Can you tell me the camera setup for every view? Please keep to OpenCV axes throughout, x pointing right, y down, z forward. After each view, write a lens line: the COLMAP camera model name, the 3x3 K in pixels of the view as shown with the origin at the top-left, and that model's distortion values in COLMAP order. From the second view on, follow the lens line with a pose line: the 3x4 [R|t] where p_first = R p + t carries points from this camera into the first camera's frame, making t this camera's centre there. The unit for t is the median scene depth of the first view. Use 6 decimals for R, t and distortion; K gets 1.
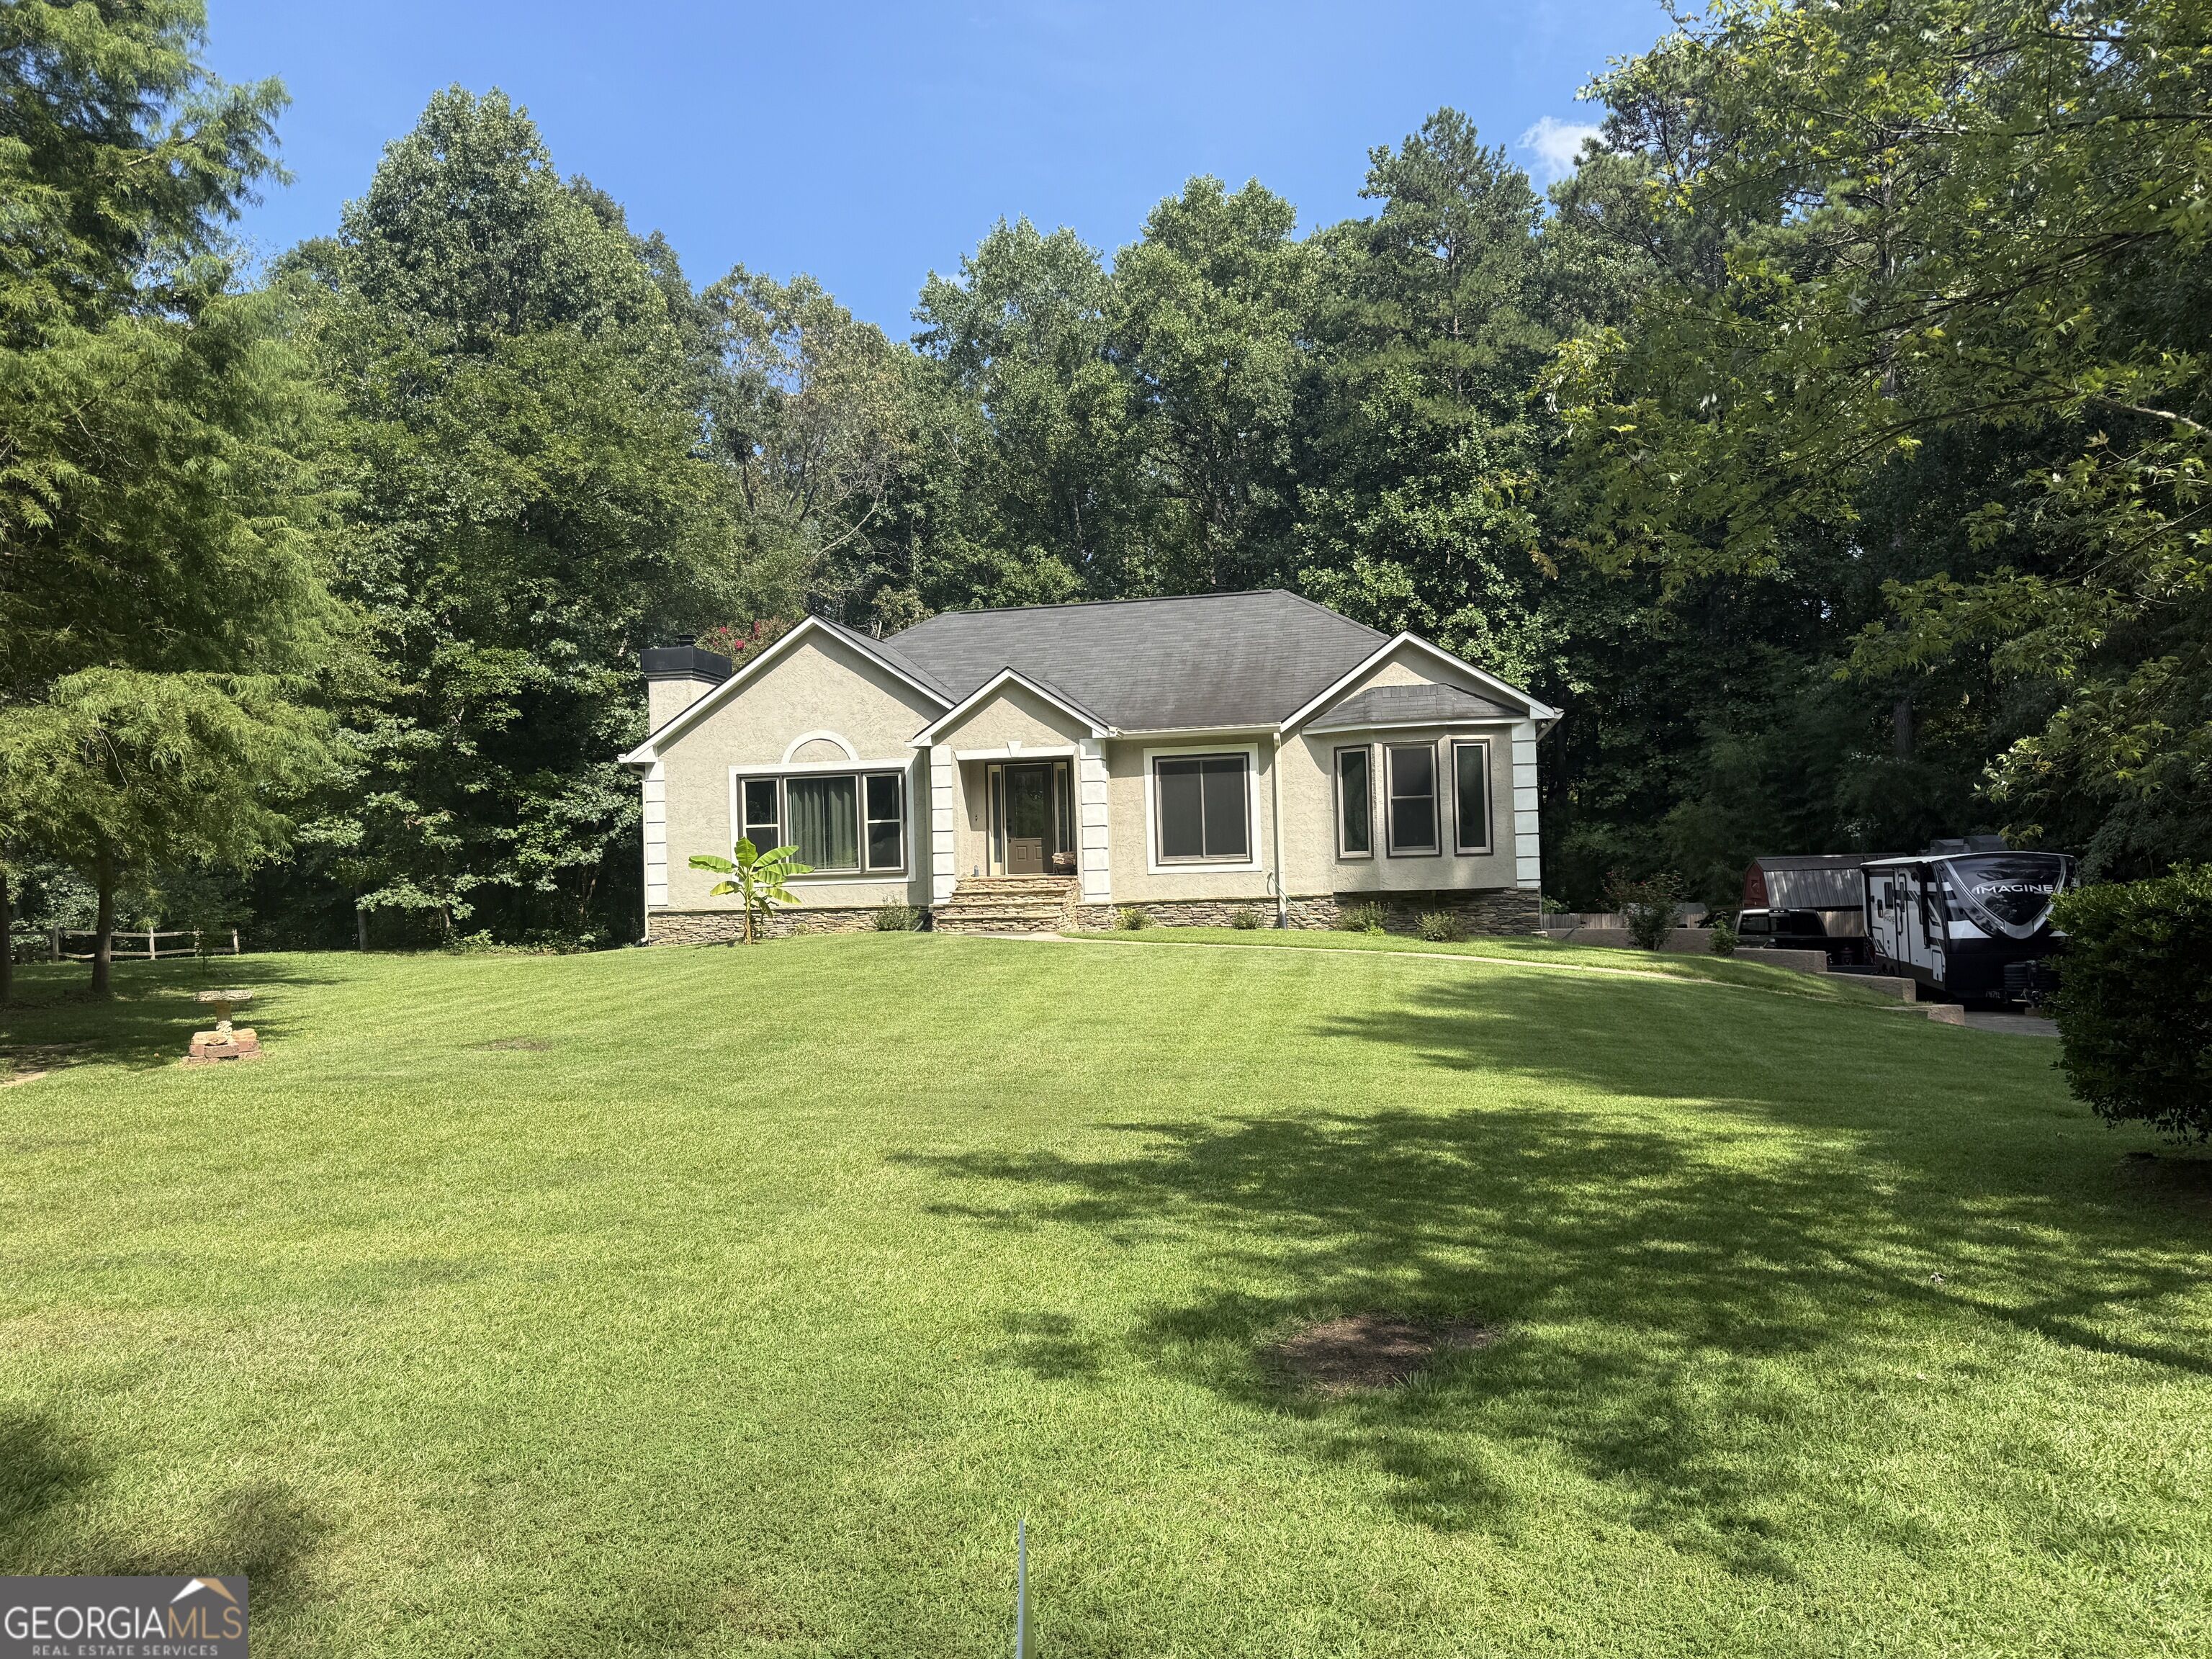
lens RADIAL K [[1553.9, 0, 1106.6], [0, 1553.9, 833.9], [0, 0, 1]] dist [0.053034, 0.001059]
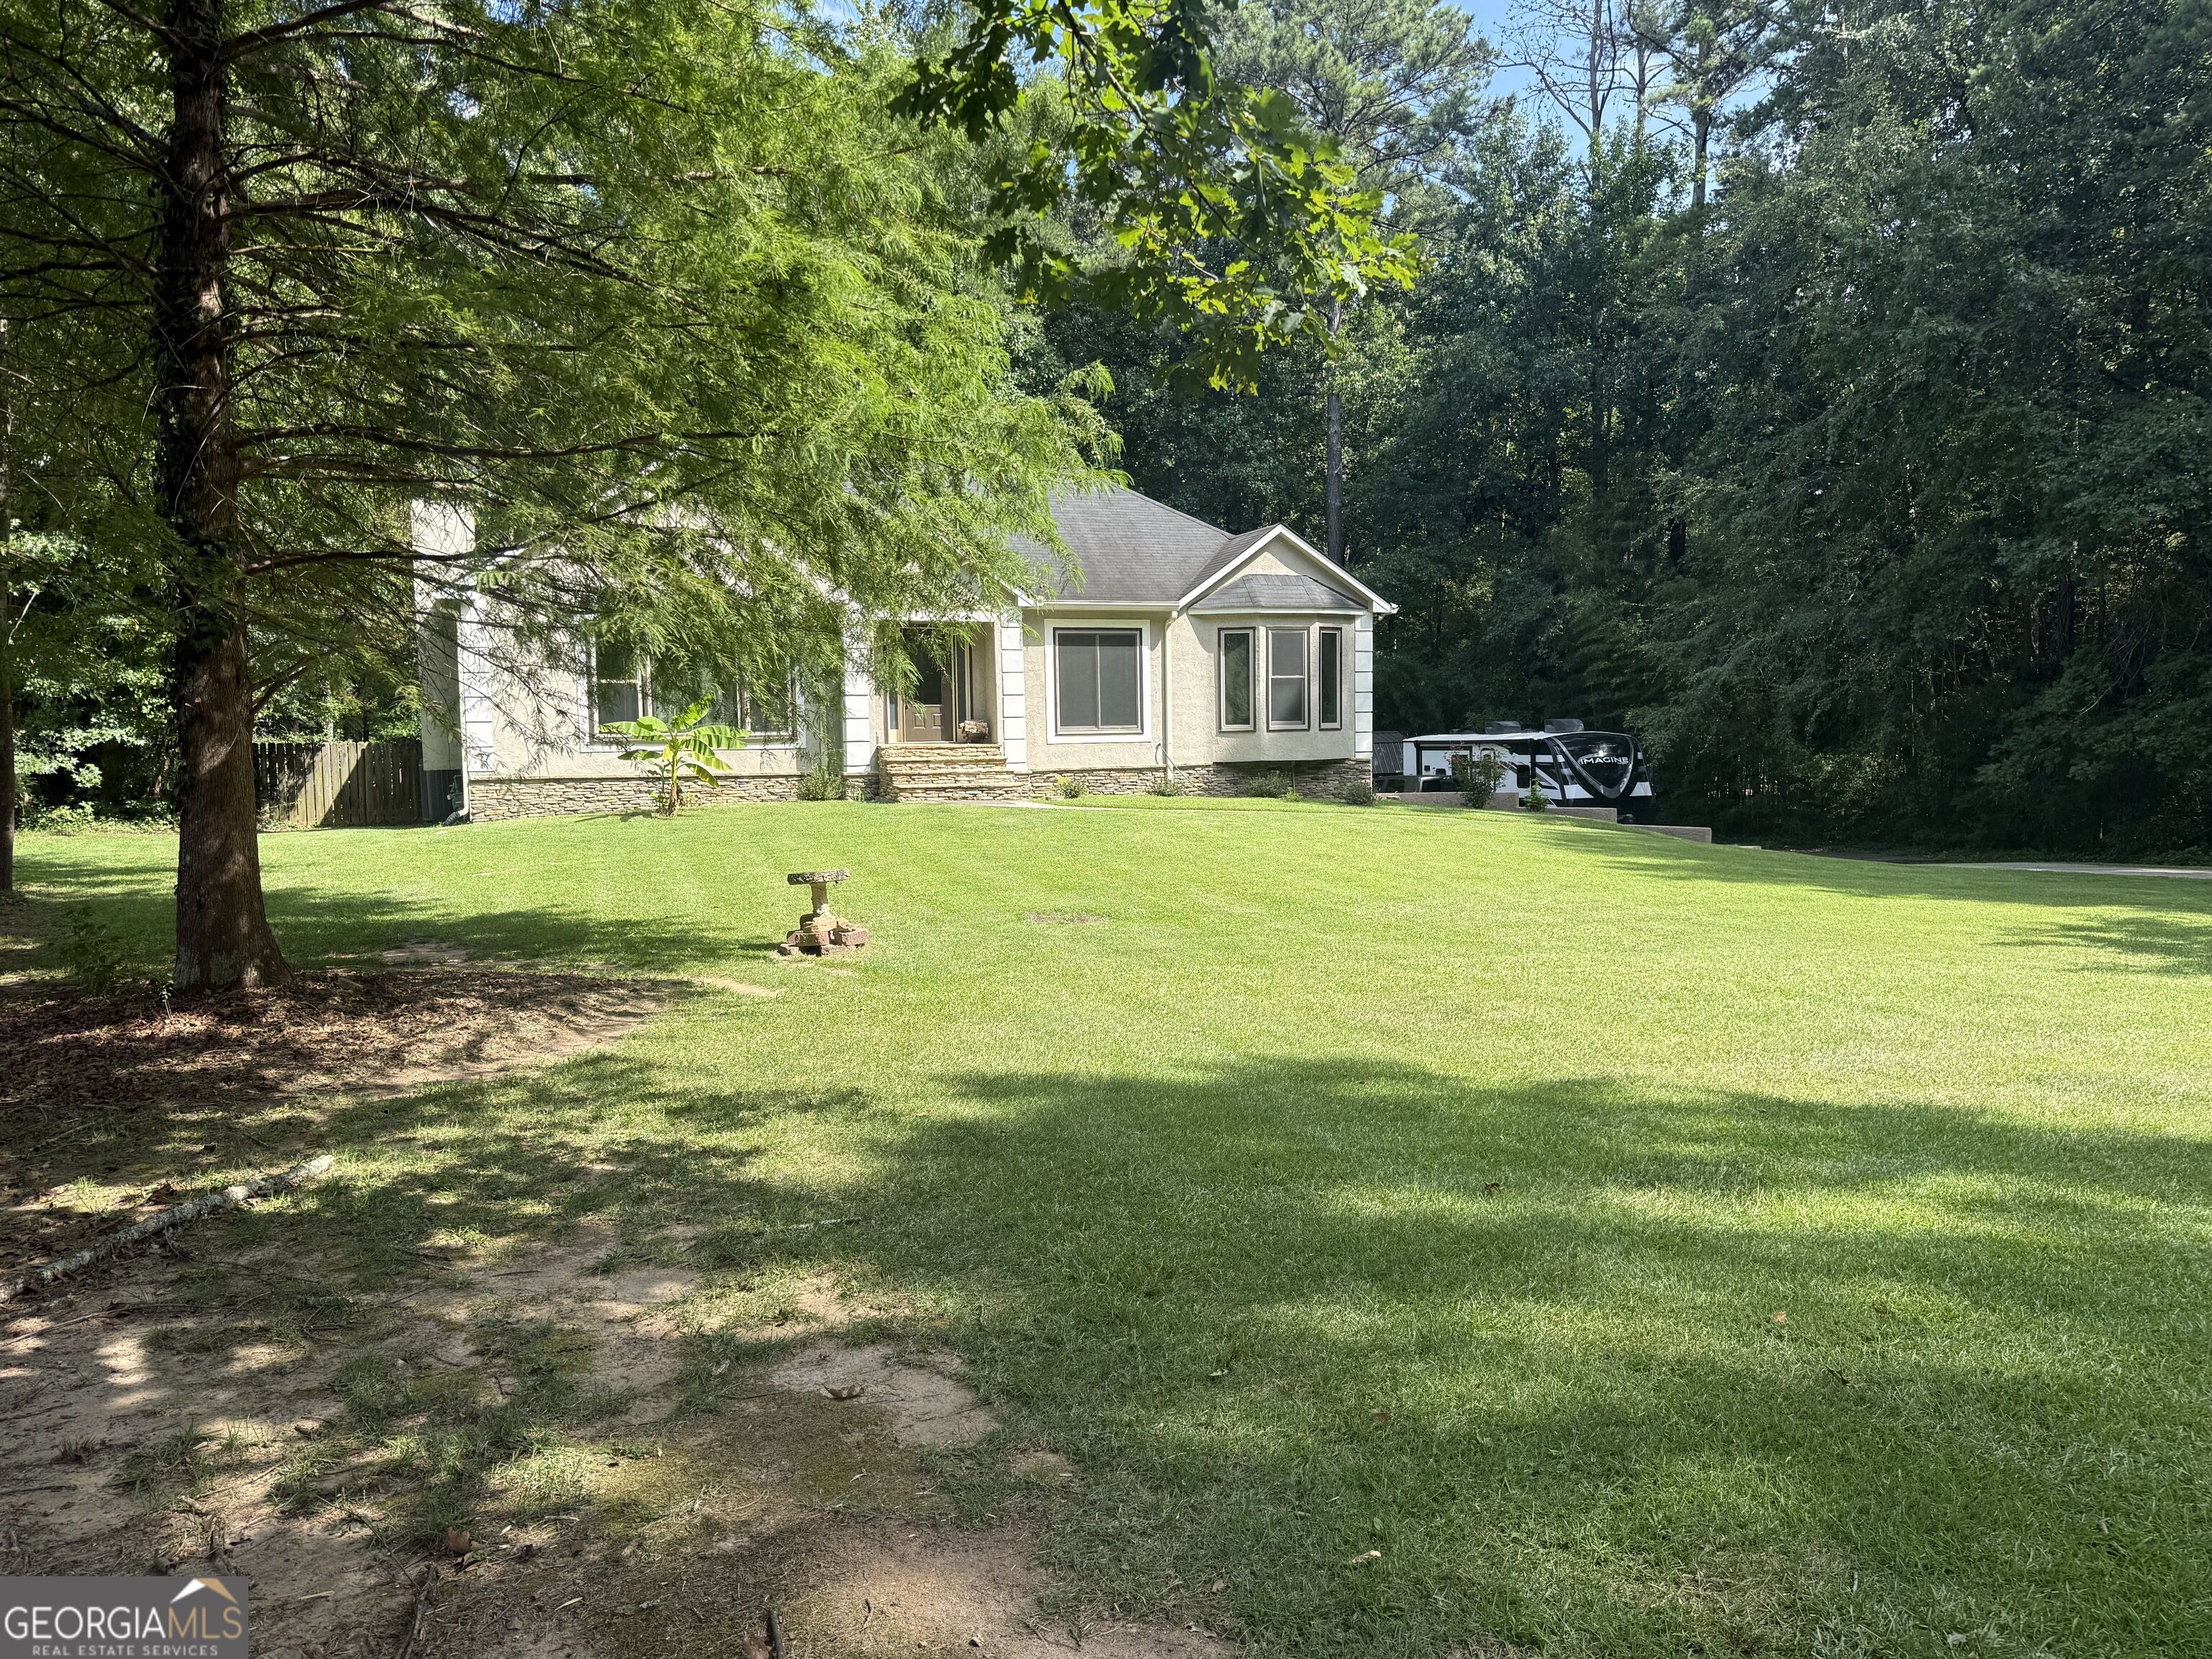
lens RADIAL K [[1553.9, 0, 1107.5], [0, 1553.9, 828.4], [0, 0, 1]] dist [0.053034, 0.001059]
pose [[0.850760, -0.017779, 0.525254, -0.484227], [-0.026665, 0.996680, 0.076926, 0.002227], [-0.524878, -0.079451, 0.847461, 0.113897]]
